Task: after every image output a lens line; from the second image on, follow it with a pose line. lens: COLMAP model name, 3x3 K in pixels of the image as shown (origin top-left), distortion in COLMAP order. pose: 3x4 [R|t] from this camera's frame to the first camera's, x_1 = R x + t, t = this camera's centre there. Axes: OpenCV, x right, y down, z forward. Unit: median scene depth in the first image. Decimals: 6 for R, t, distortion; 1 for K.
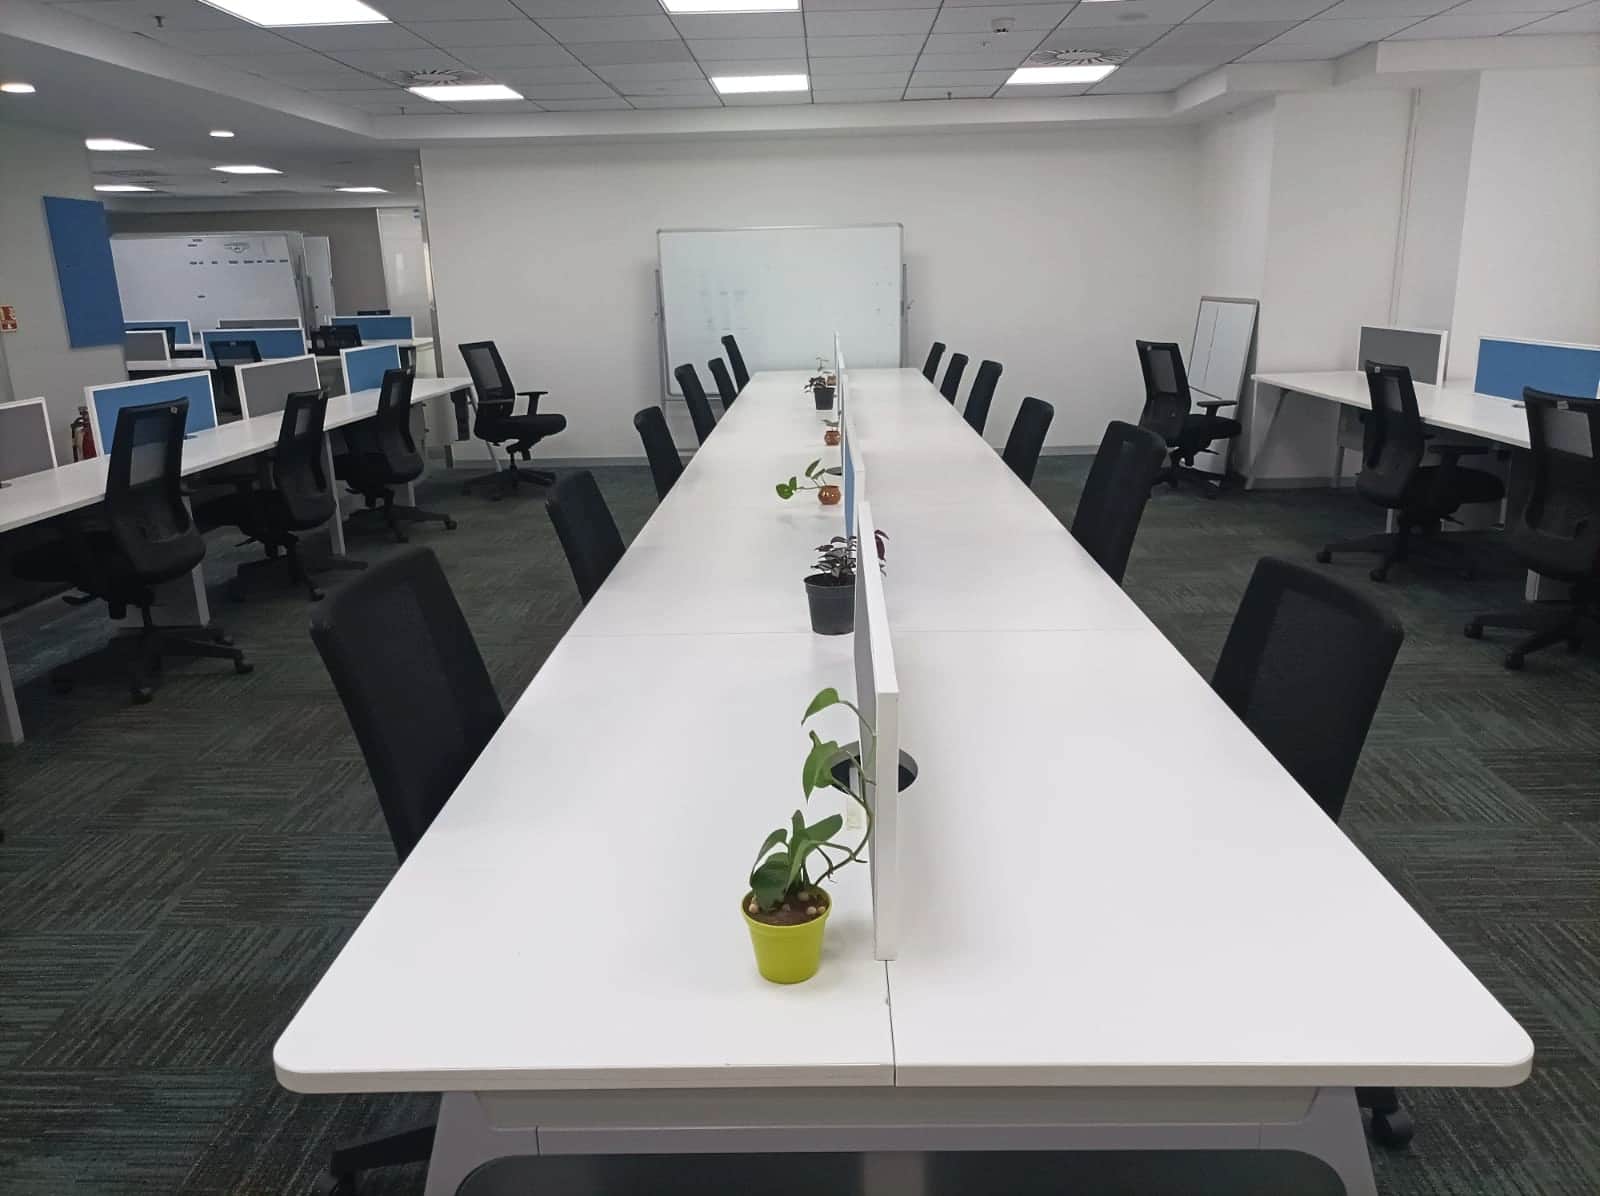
lens RADIAL K [[1176.8, 0, 829.8], [0, 1176.8, 598.9], [0, 0, 1]] dist [0.015700, -0.004025]
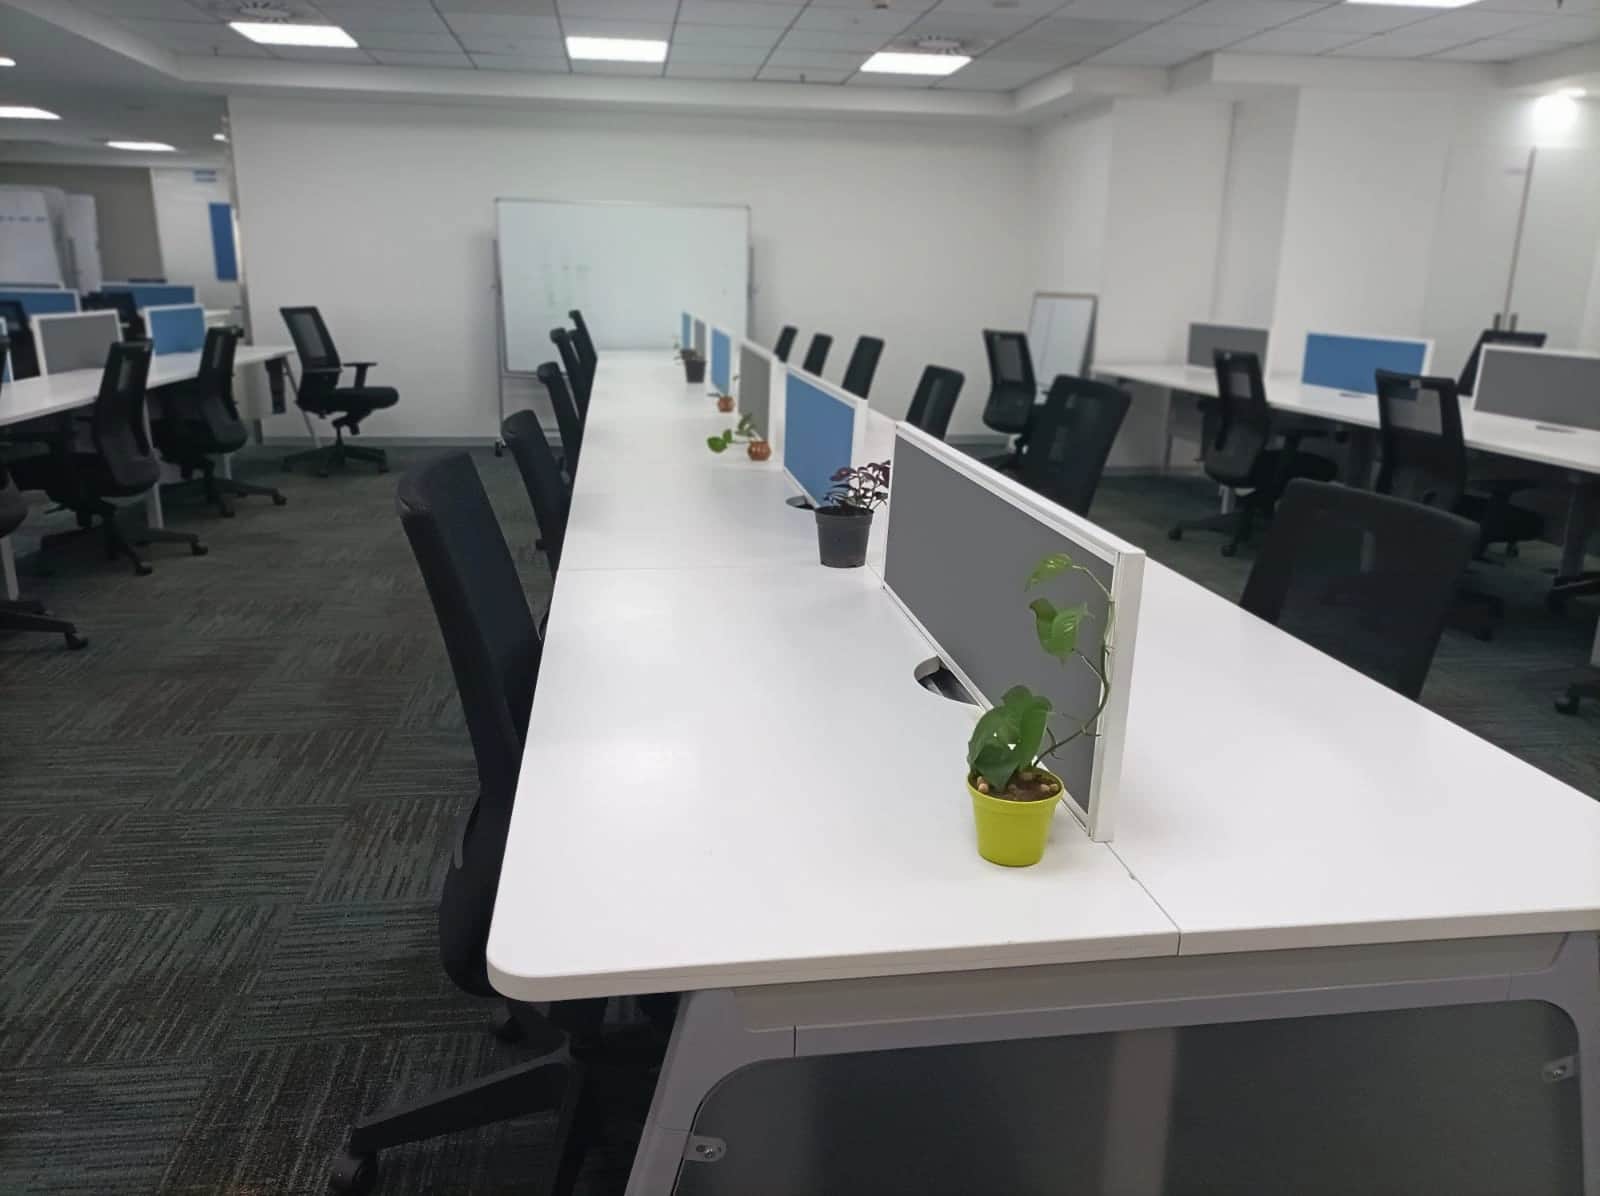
lens RADIAL K [[1176.8, 0, 846.1], [0, 1176.8, 591.6], [0, 0, 1]] dist [0.015700, -0.004025]
pose [[0.985170, -0.004472, 0.171525, -0.049183], [0.005097, 0.999982, -0.003204, 0.016198], [-0.171507, 0.004031, 0.985175, 0.014329]]
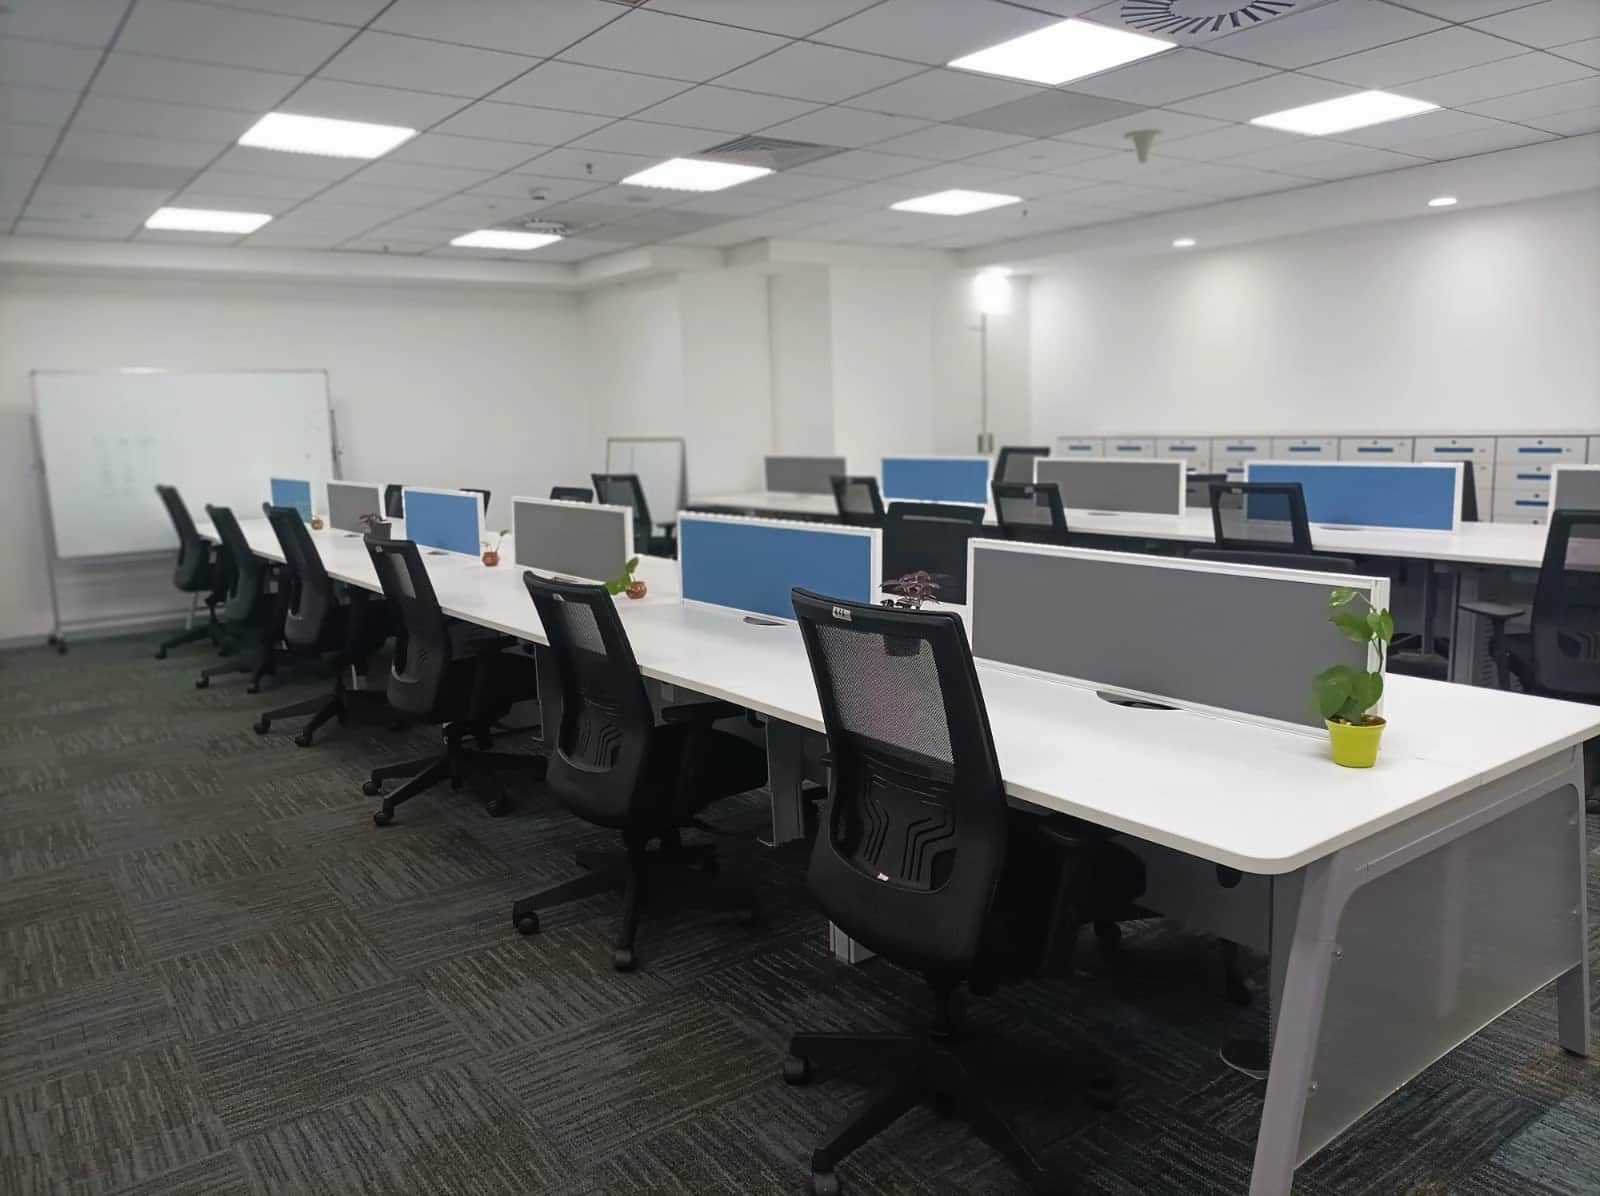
lens RADIAL K [[1176.8, 0, 795.7], [0, 1176.8, 590.5], [0, 0, 1]] dist [0.015700, -0.004025]
pose [[0.795550, -0.095574, 0.598302, -0.362775], [0.173178, 0.982153, -0.073381, 0.006494], [-0.580611, 0.161991, 0.797903, 0.020211]]
